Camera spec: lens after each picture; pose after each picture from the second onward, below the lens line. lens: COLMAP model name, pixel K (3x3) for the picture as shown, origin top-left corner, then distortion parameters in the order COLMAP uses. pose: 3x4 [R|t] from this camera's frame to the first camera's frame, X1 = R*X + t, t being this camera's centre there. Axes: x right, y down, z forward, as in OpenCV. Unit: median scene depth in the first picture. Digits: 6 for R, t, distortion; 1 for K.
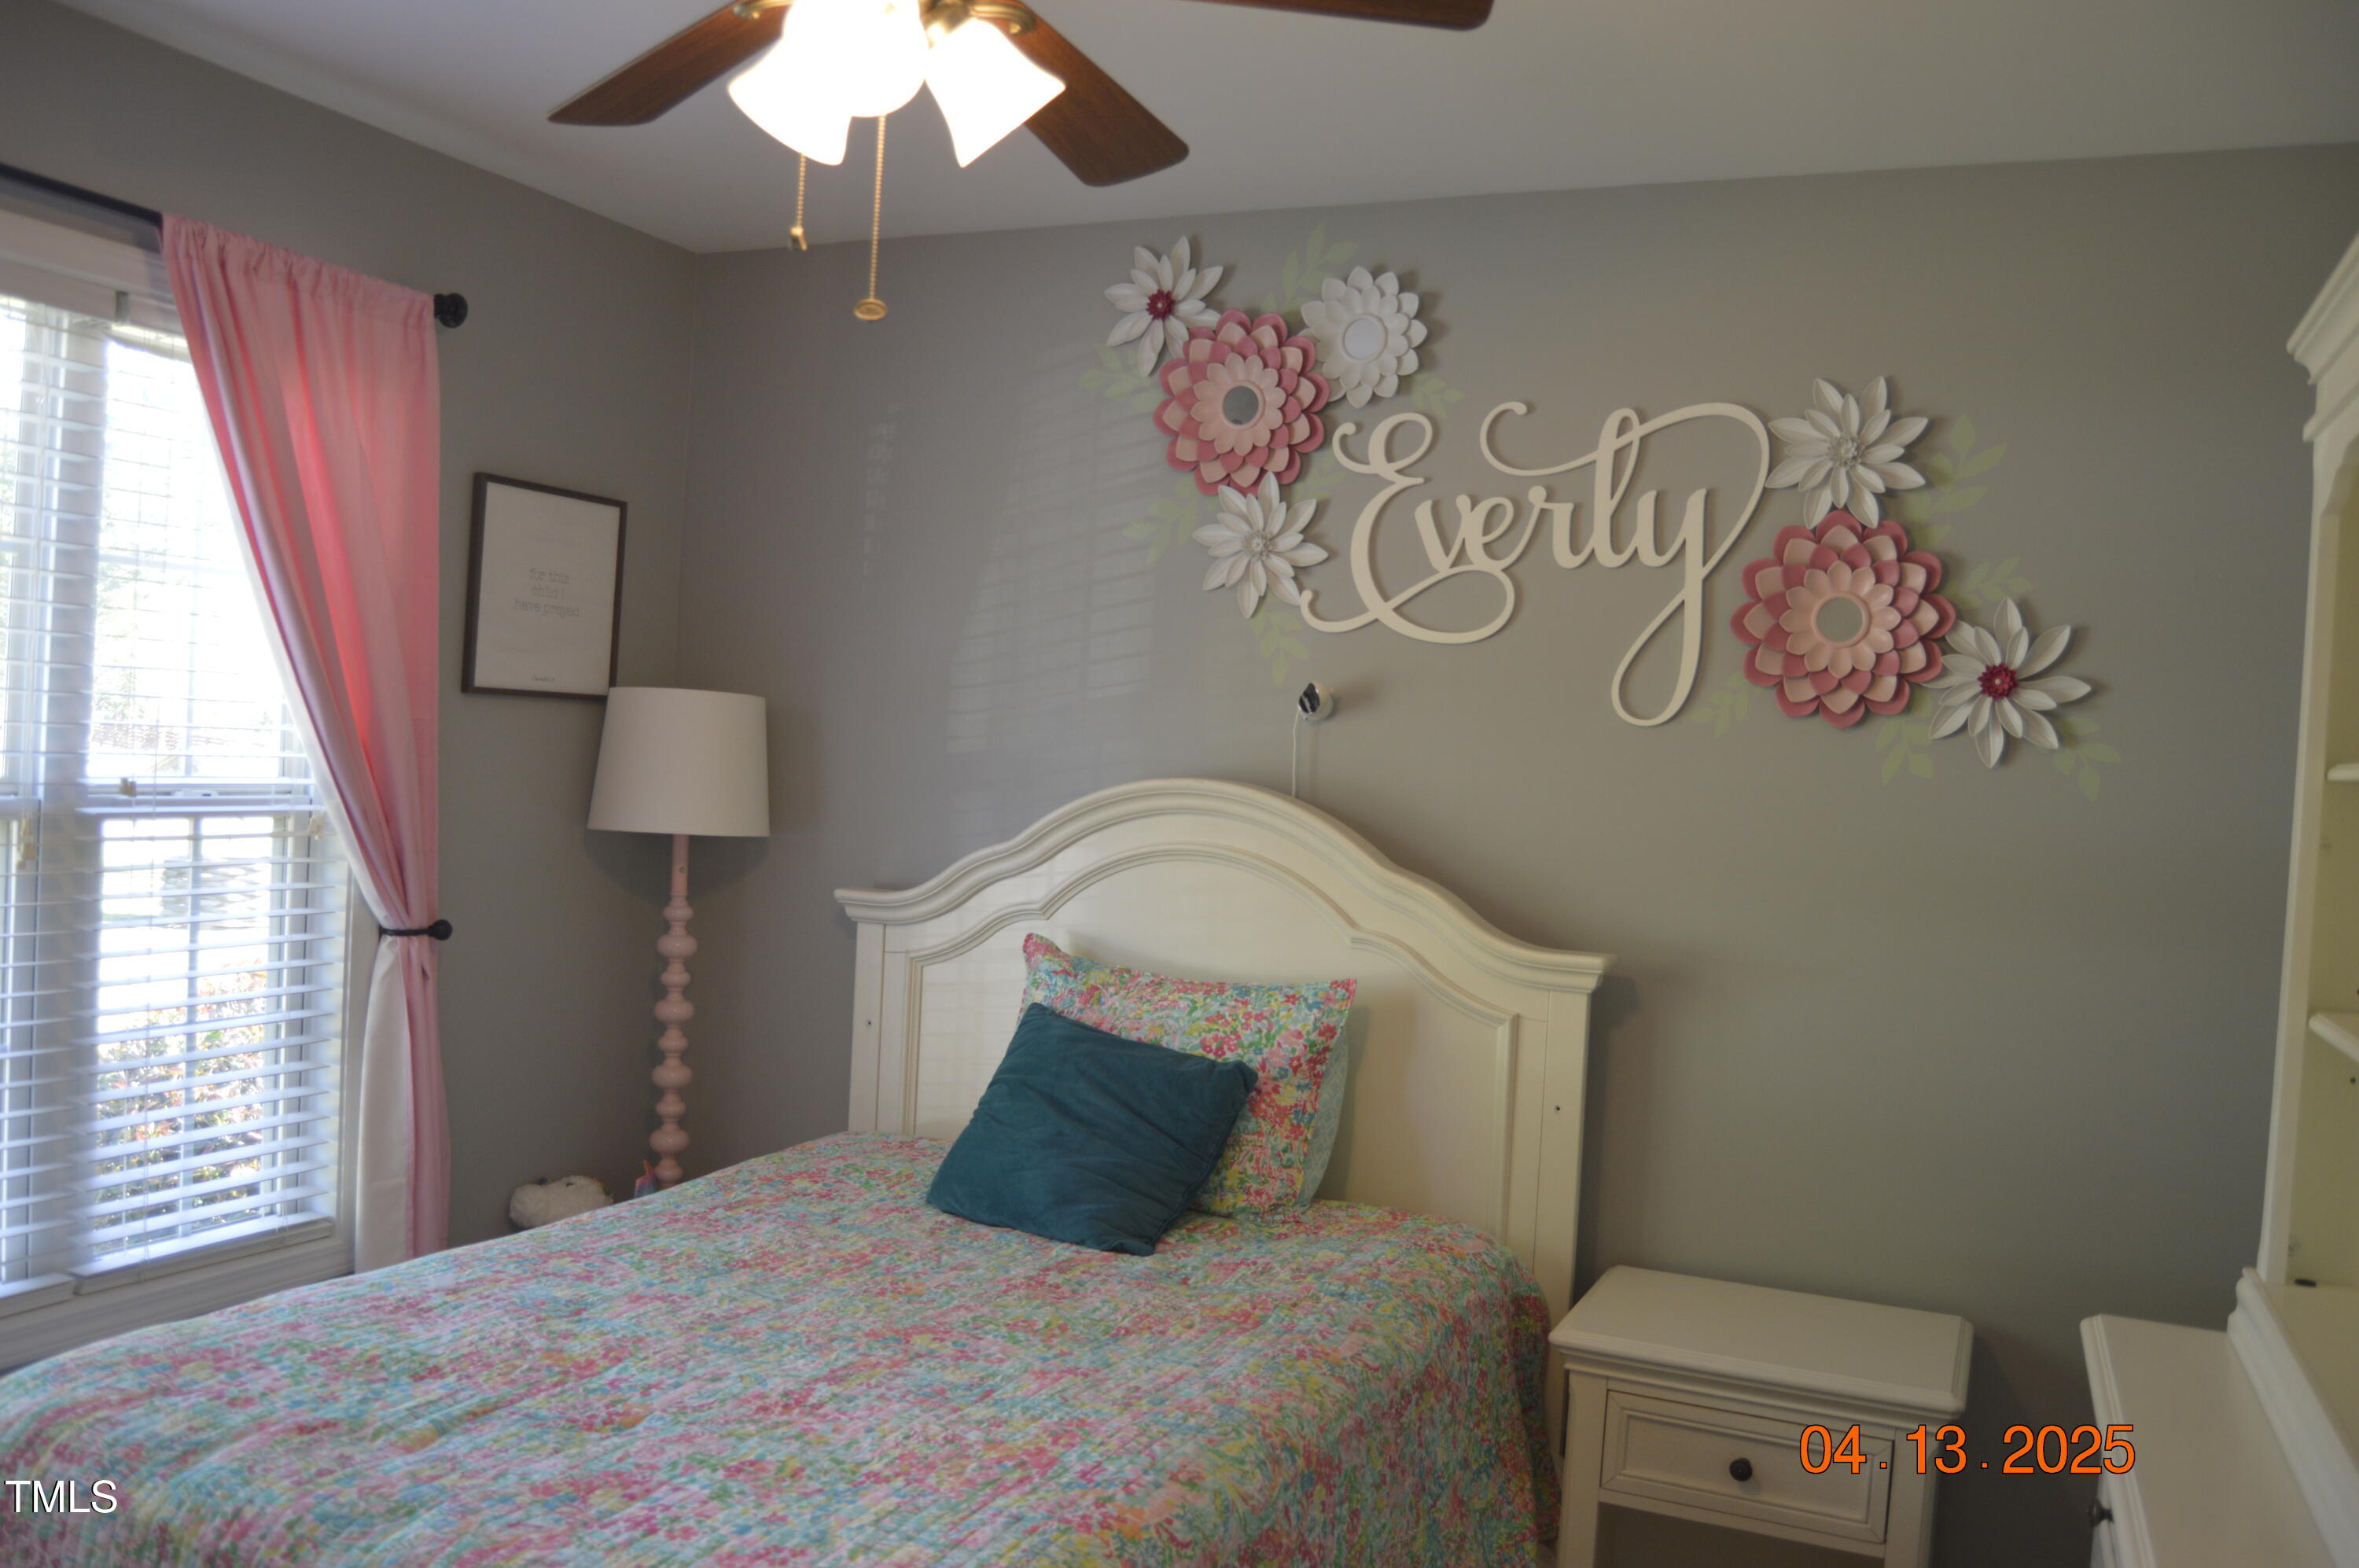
lens RADIAL K [[1881.2, 0, 1168.4], [0, 1881.2, 786.8], [0, 0, 1]] dist [-0.095832, 0.034384]
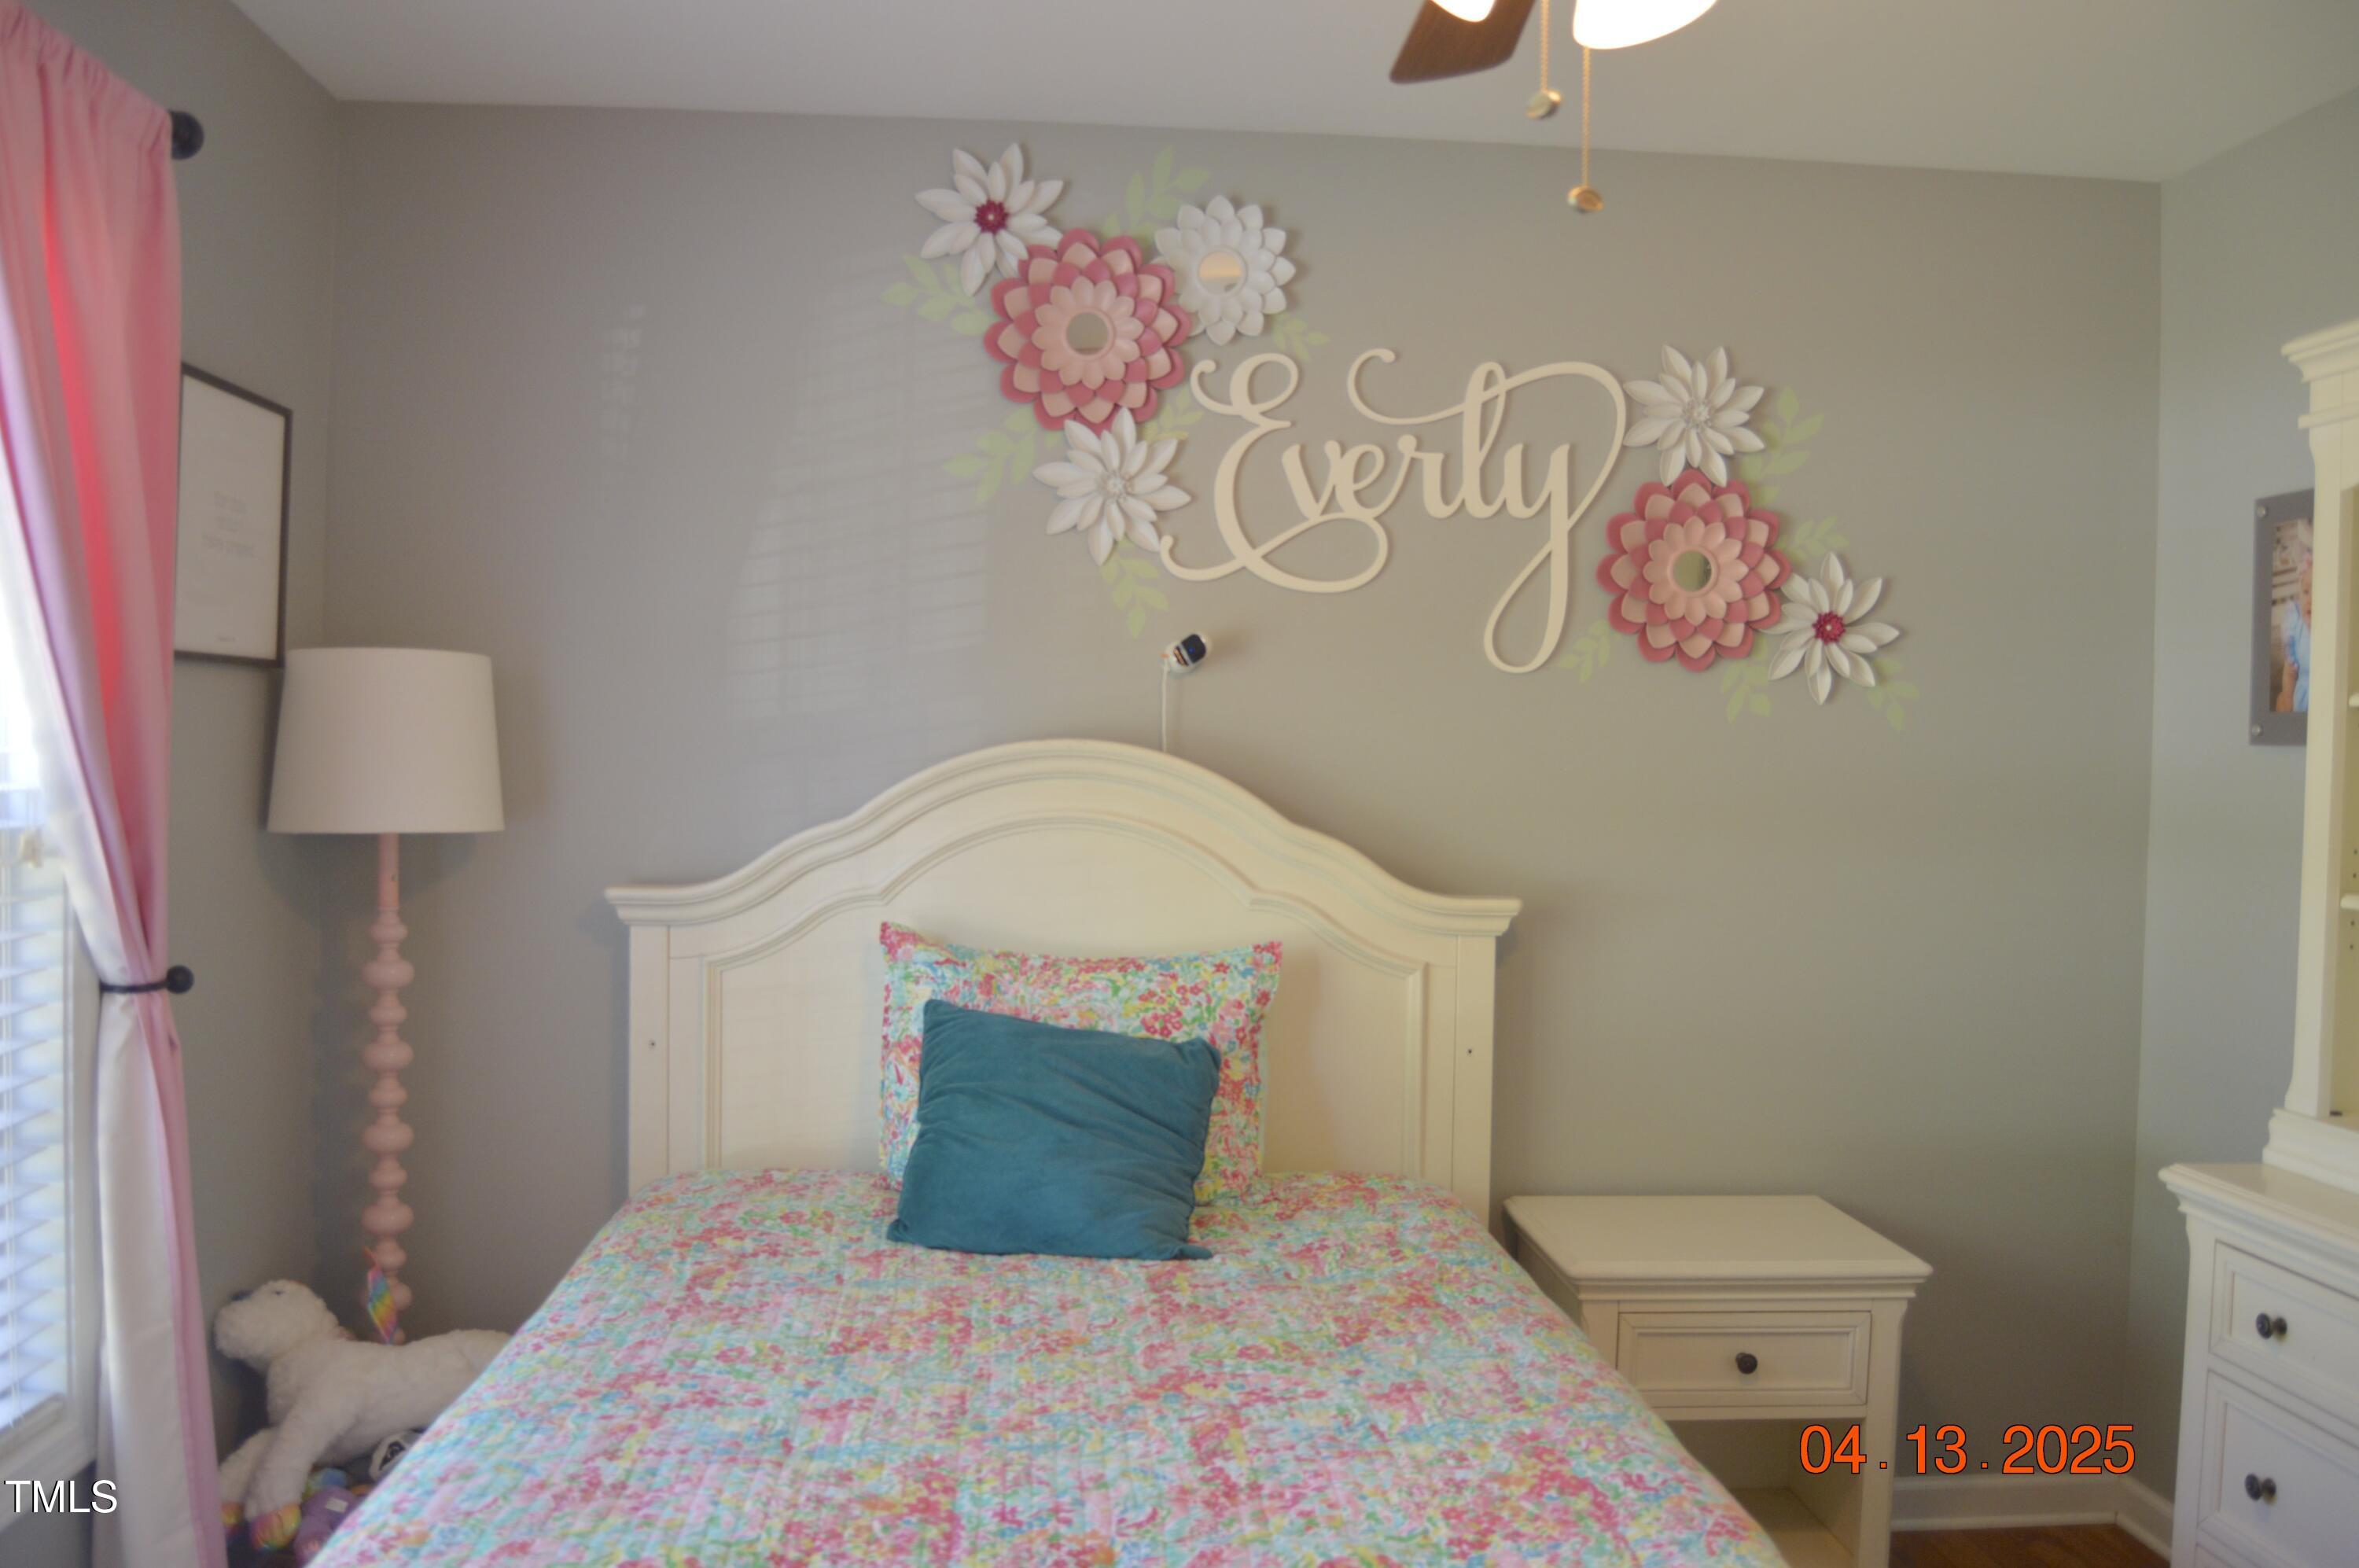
lens RADIAL K [[1881.2, 0, 1176.6], [0, 1881.2, 783.1], [0, 0, 1]] dist [-0.095832, 0.034384]
pose [[0.879785, -0.045210, 0.473217, -0.400533], [0.034087, 0.998905, 0.032058, -0.011296], [-0.474148, -0.012074, 0.880362, 0.178122]]
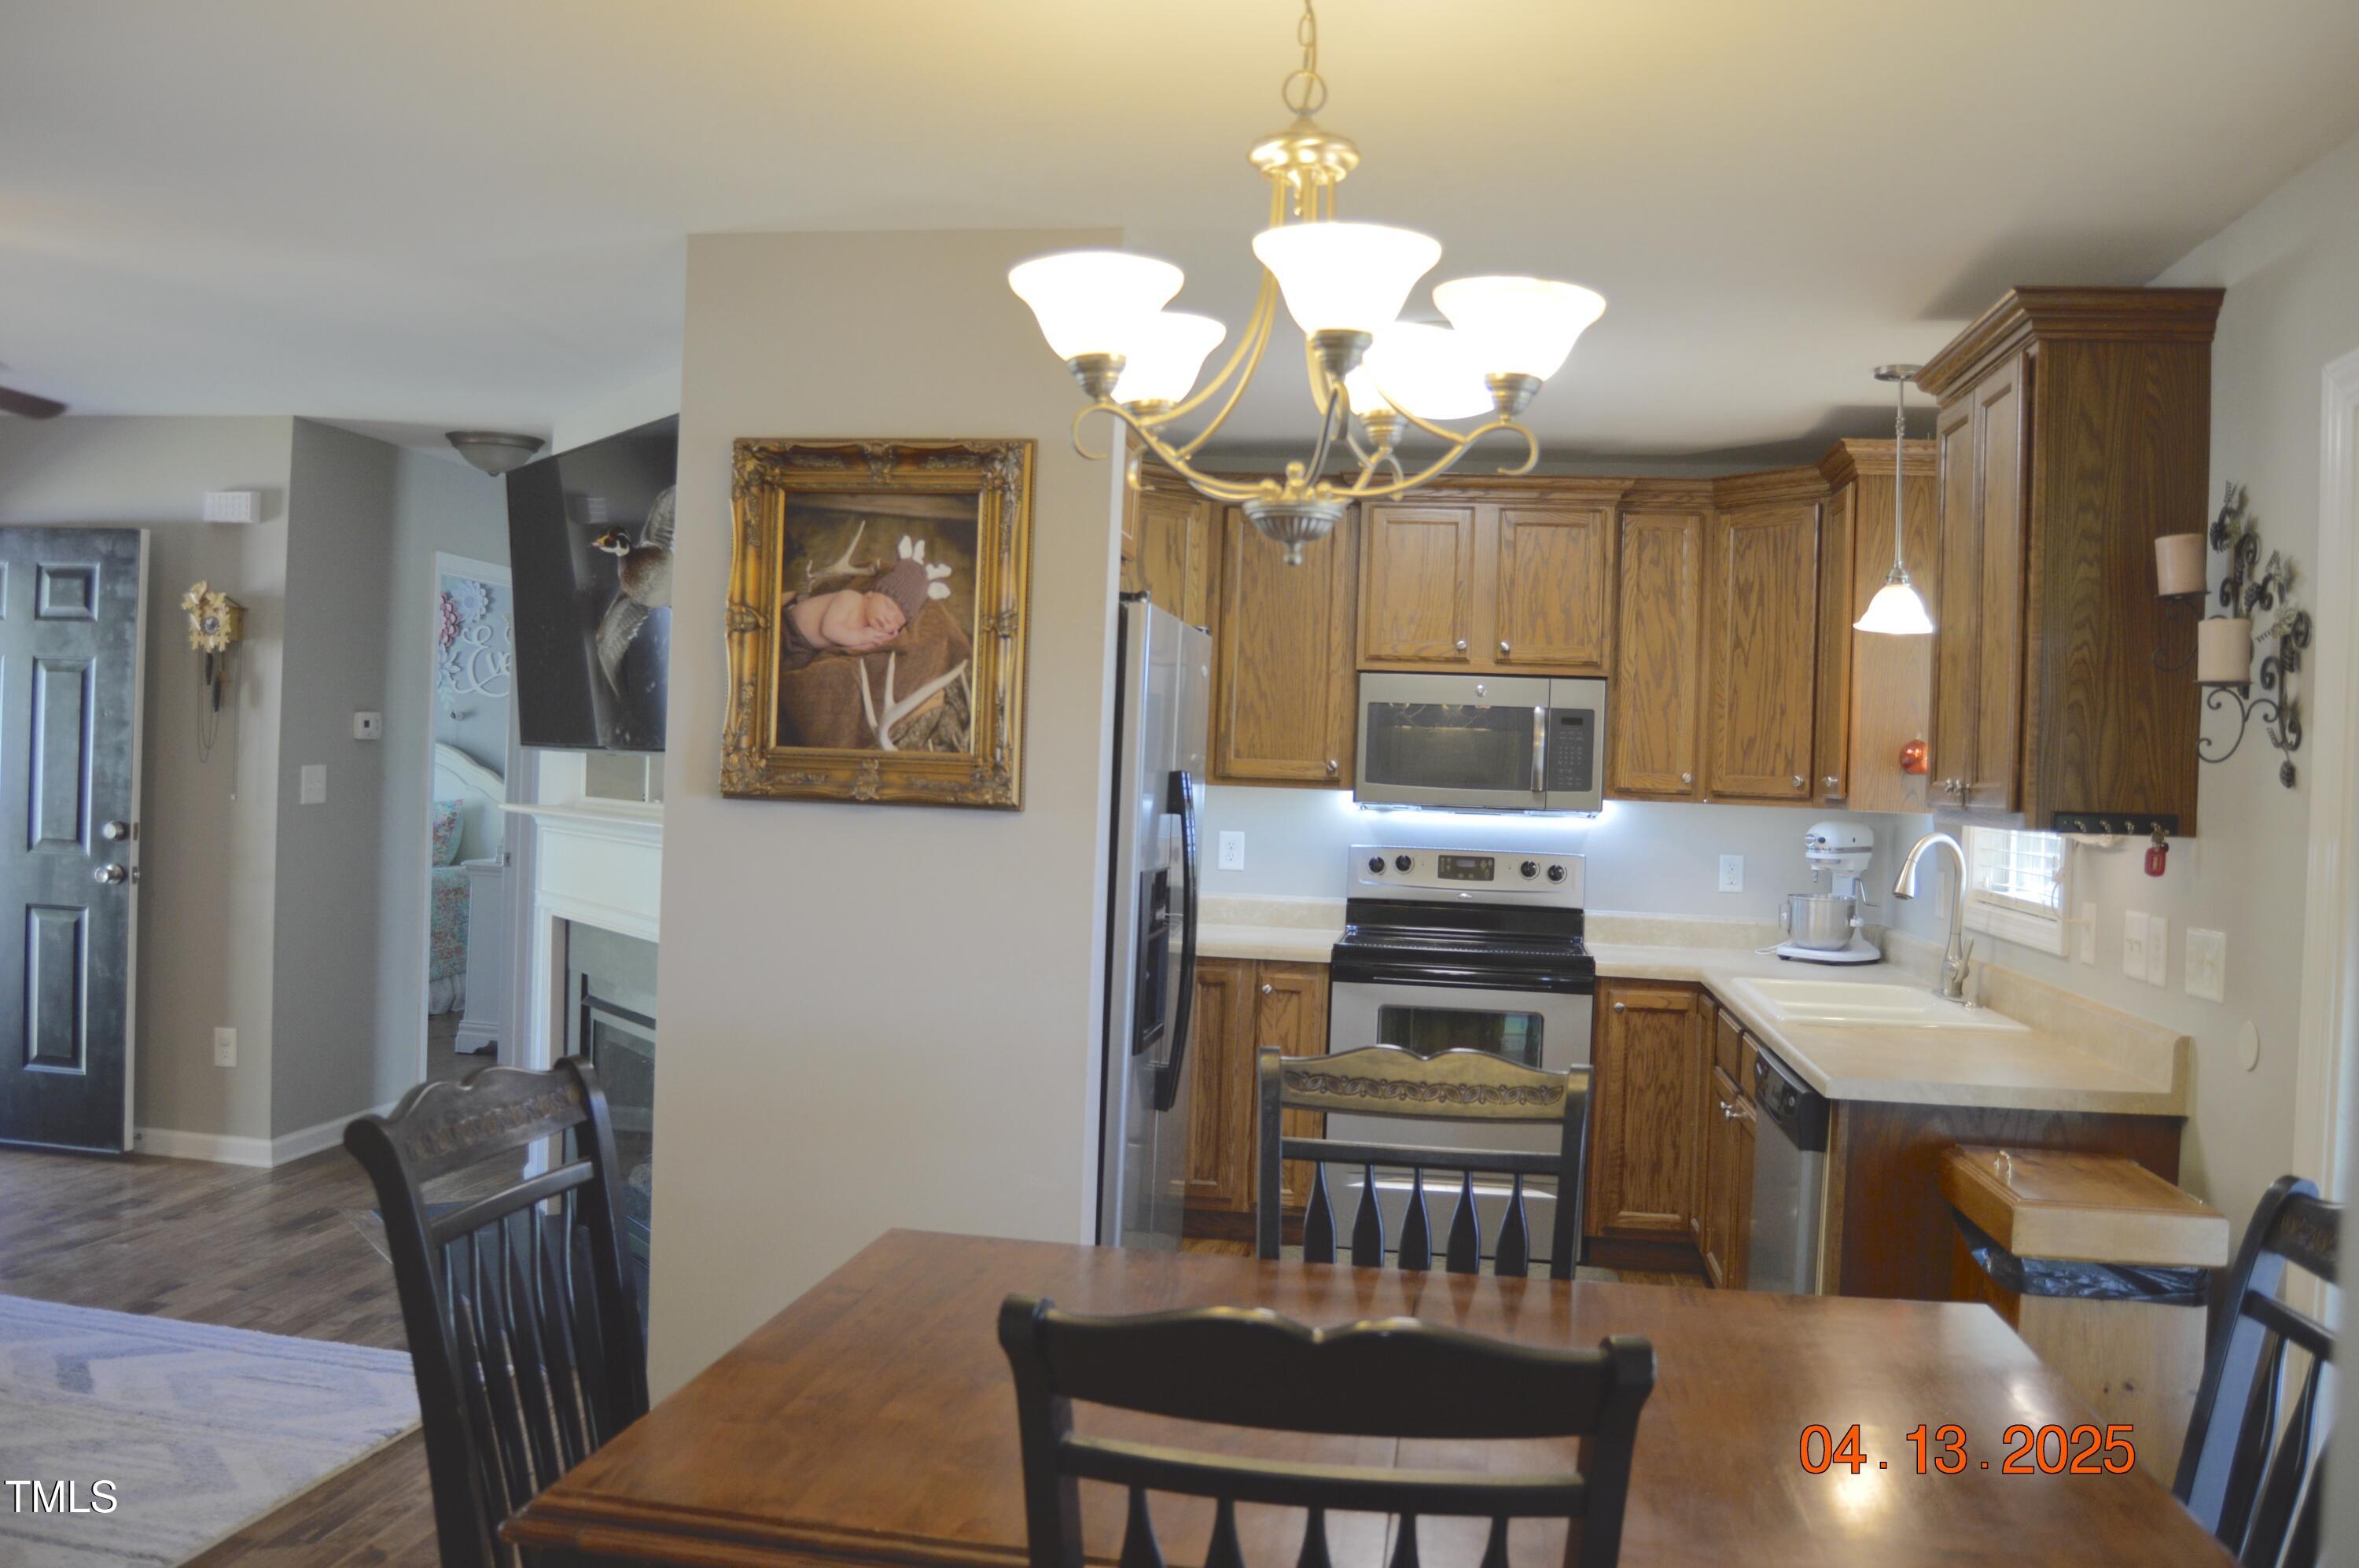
lens RADIAL K [[1881.2, 0, 1174.7], [0, 1881.2, 780.0], [0, 0, 1]] dist [-0.095832, 0.034384]
pose [[0.967031, -0.014572, 0.254240, 0.485186], [0.014787, 0.999890, 0.001065, 0.084355], [-0.254228, 0.002730, 0.967140, -2.516518]]
